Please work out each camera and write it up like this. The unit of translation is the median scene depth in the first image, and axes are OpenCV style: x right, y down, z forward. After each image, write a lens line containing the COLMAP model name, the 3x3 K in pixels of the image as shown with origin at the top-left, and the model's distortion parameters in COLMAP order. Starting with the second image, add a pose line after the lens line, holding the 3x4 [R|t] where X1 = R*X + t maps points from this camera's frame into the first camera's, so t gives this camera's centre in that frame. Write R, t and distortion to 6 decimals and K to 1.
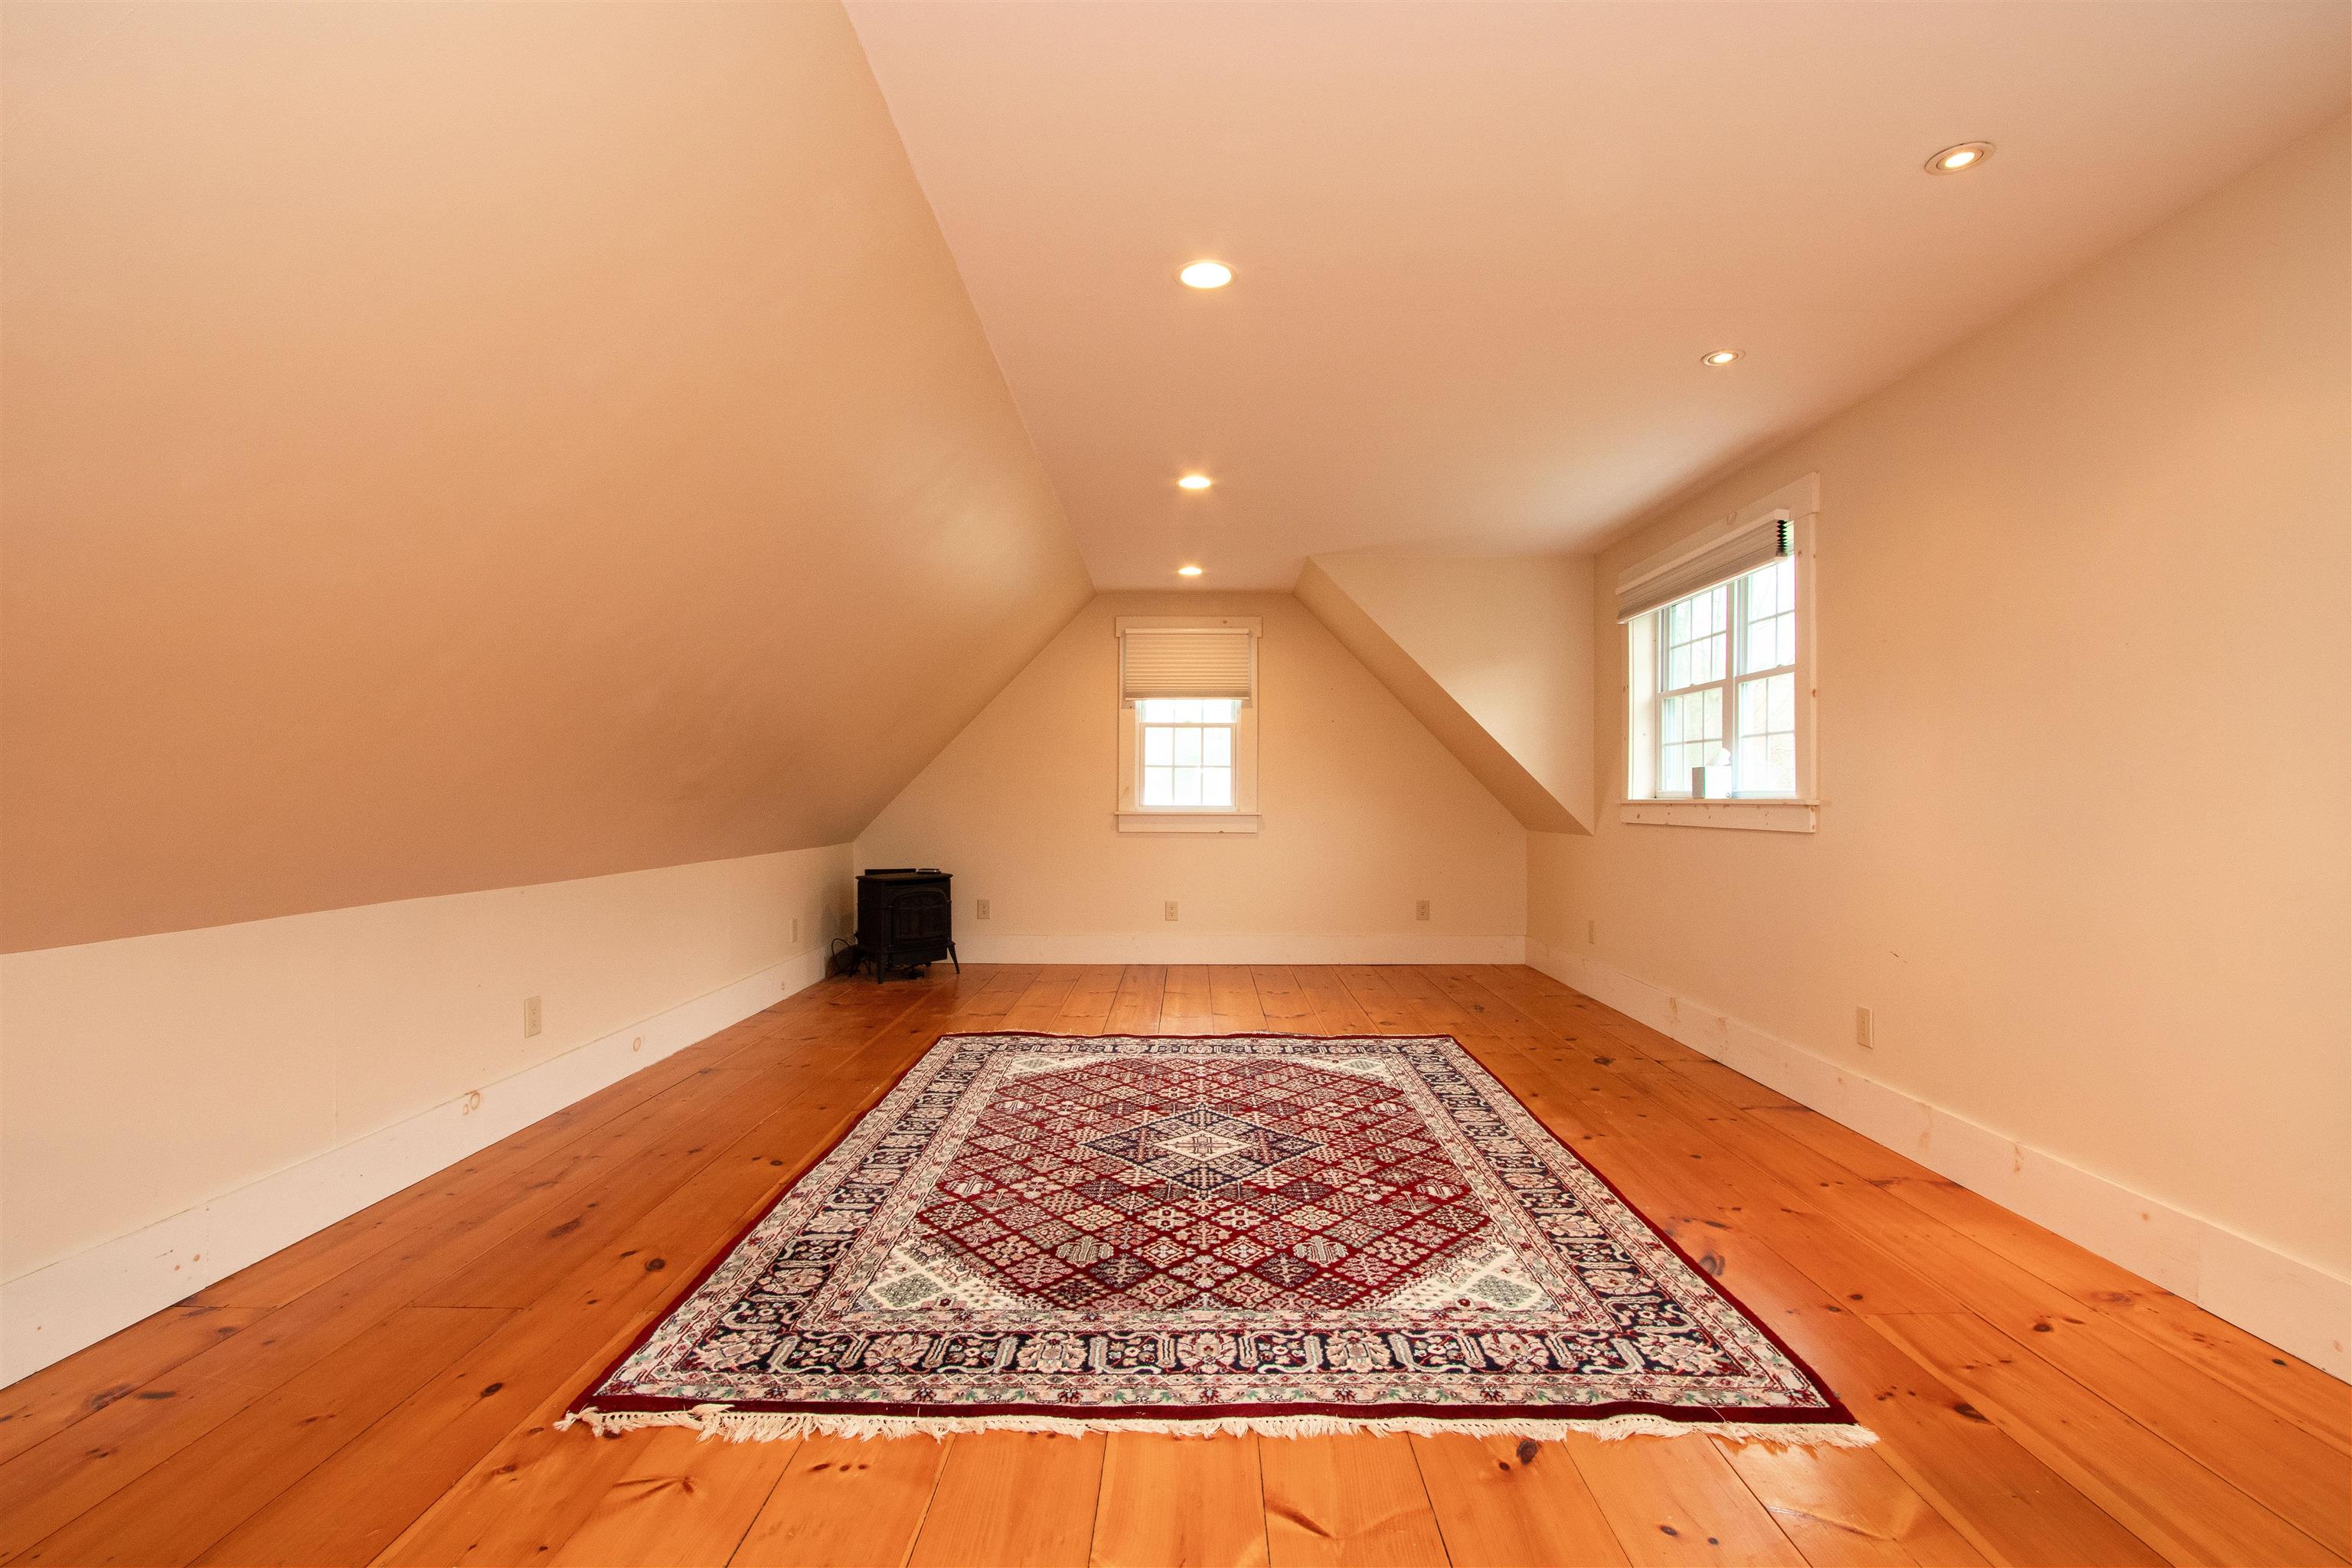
lens RADIAL K [[1108.7, 0, 1178.4], [0, 1108.7, 796.5], [0, 0, 1]] dist [-0.016077, 0.001493]
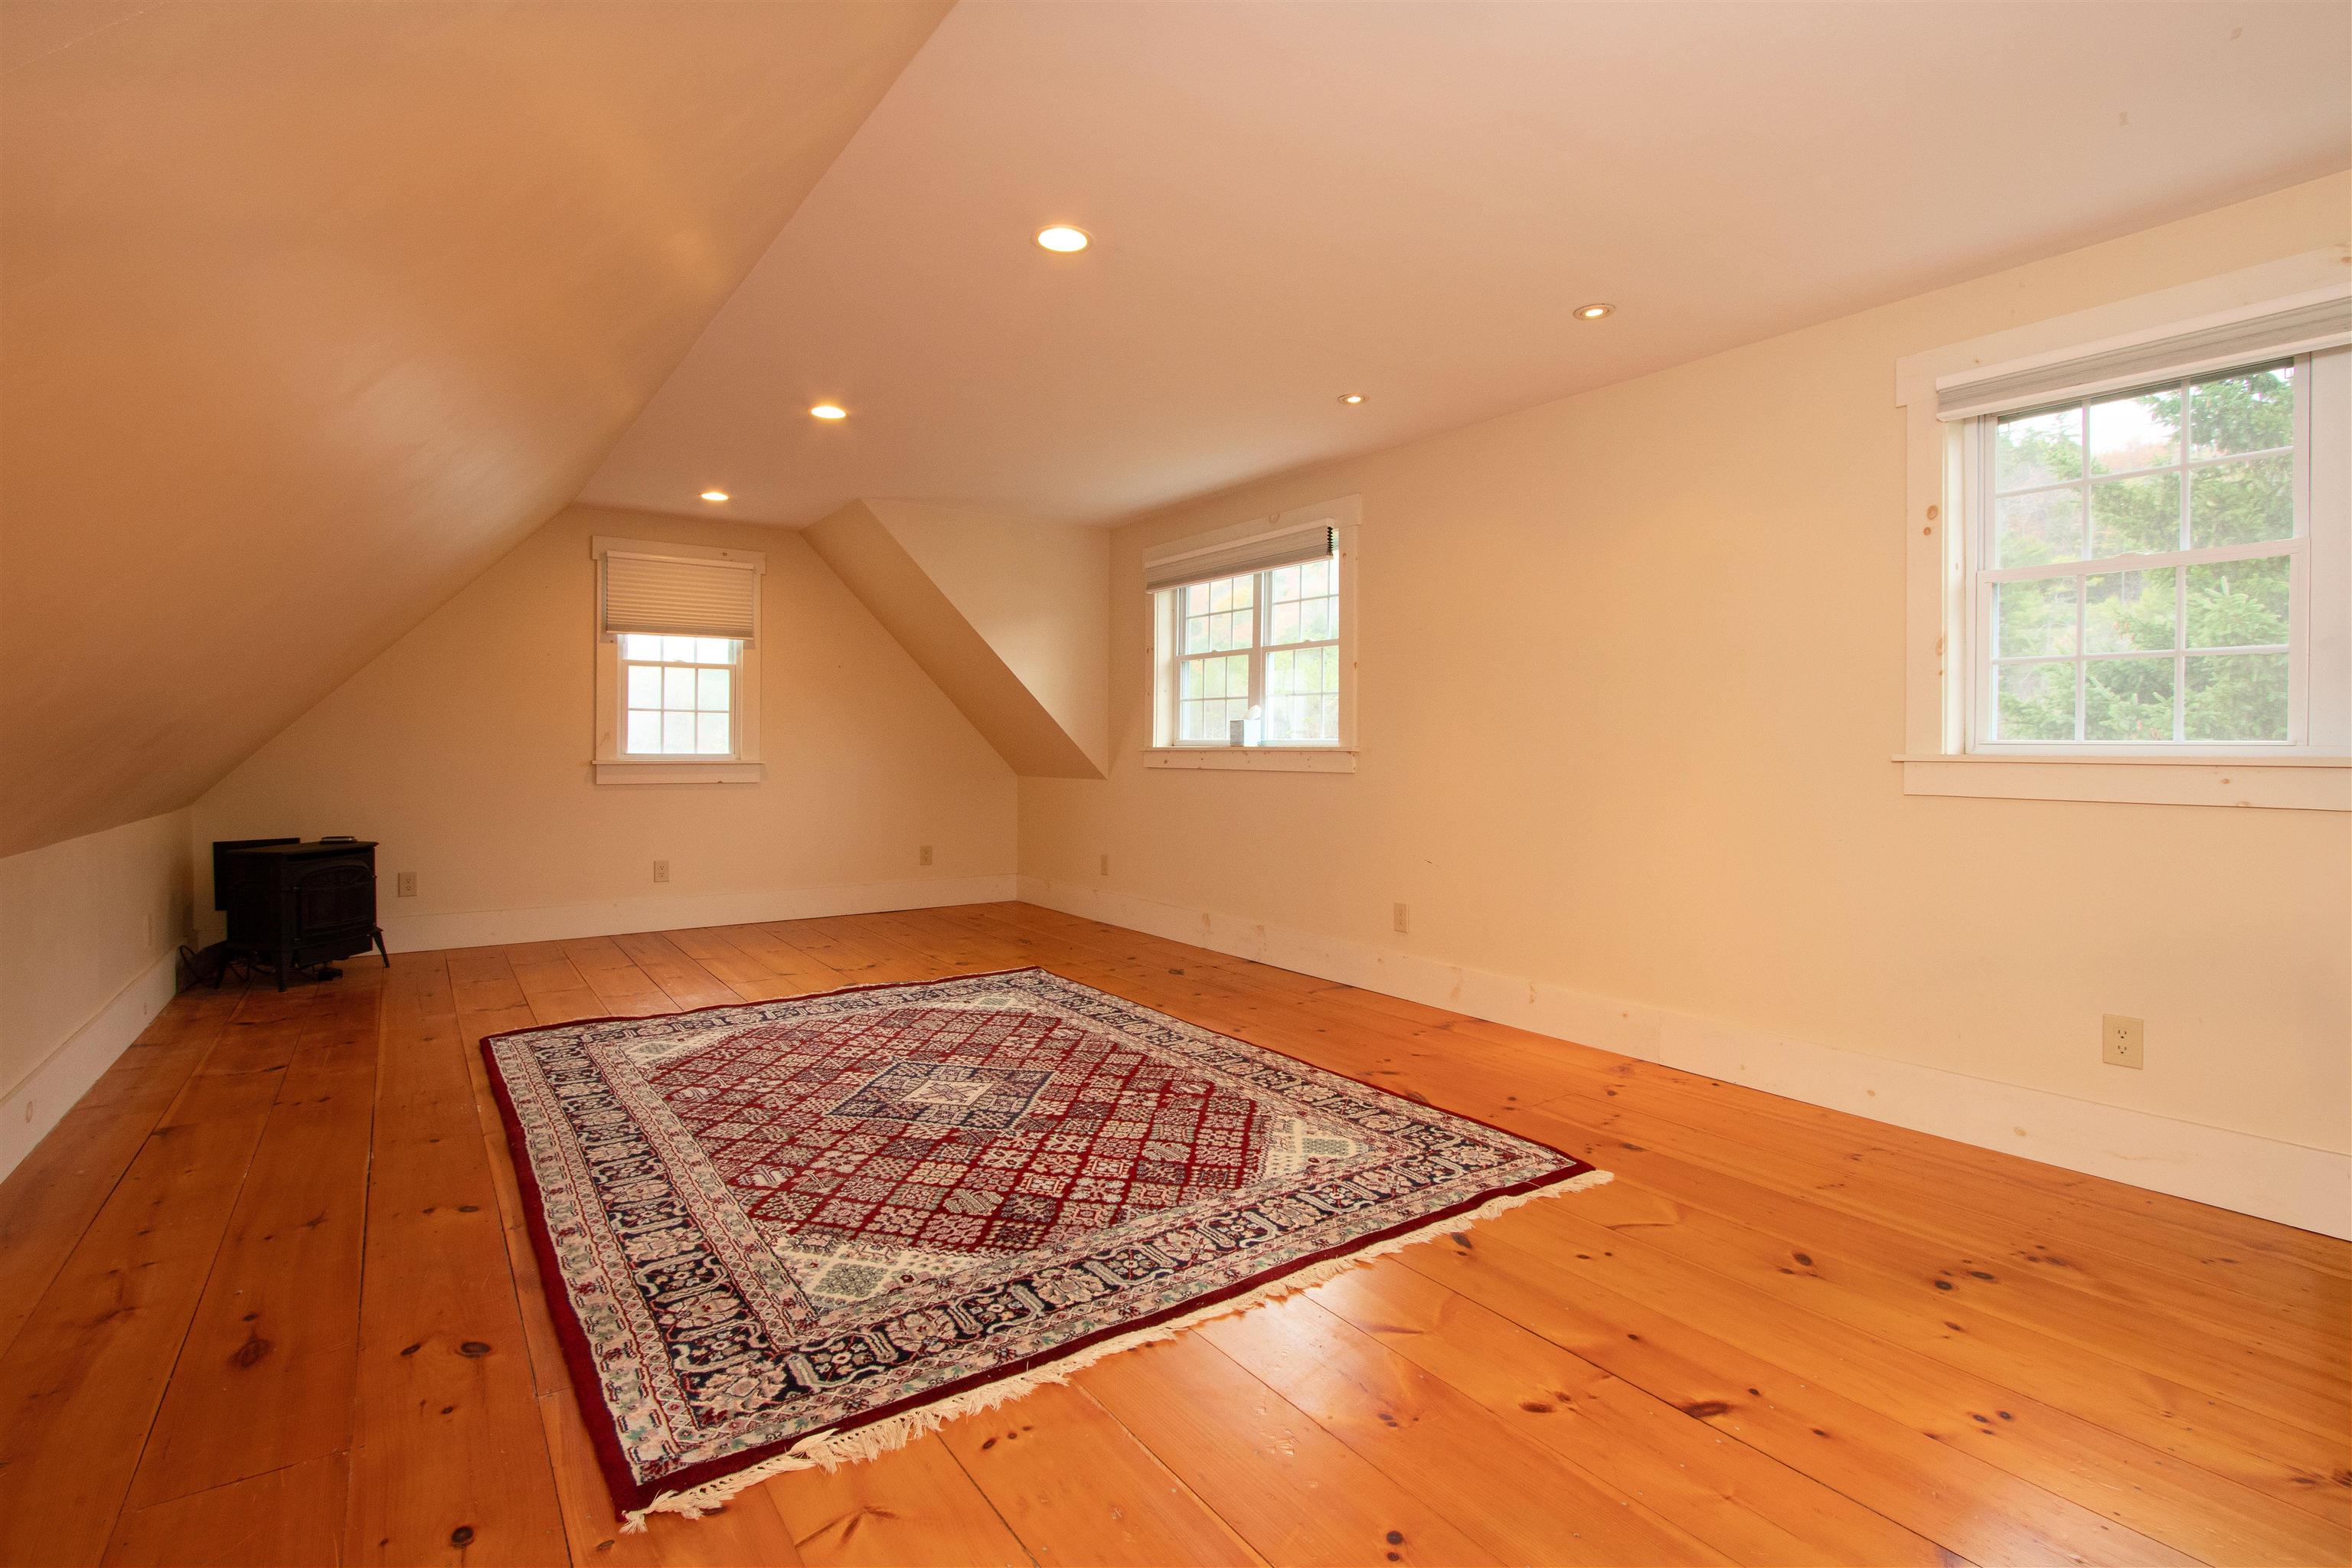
lens RADIAL K [[1108.7, 0, 1179.5], [0, 1108.7, 763.5], [0, 0, 1]] dist [-0.016077, 0.001493]
pose [[0.812379, -0.008289, 0.583071, -0.415796], [-0.001522, 0.999865, 0.016335, 0.001312], [-0.583128, -0.014158, 0.812257, 0.075577]]
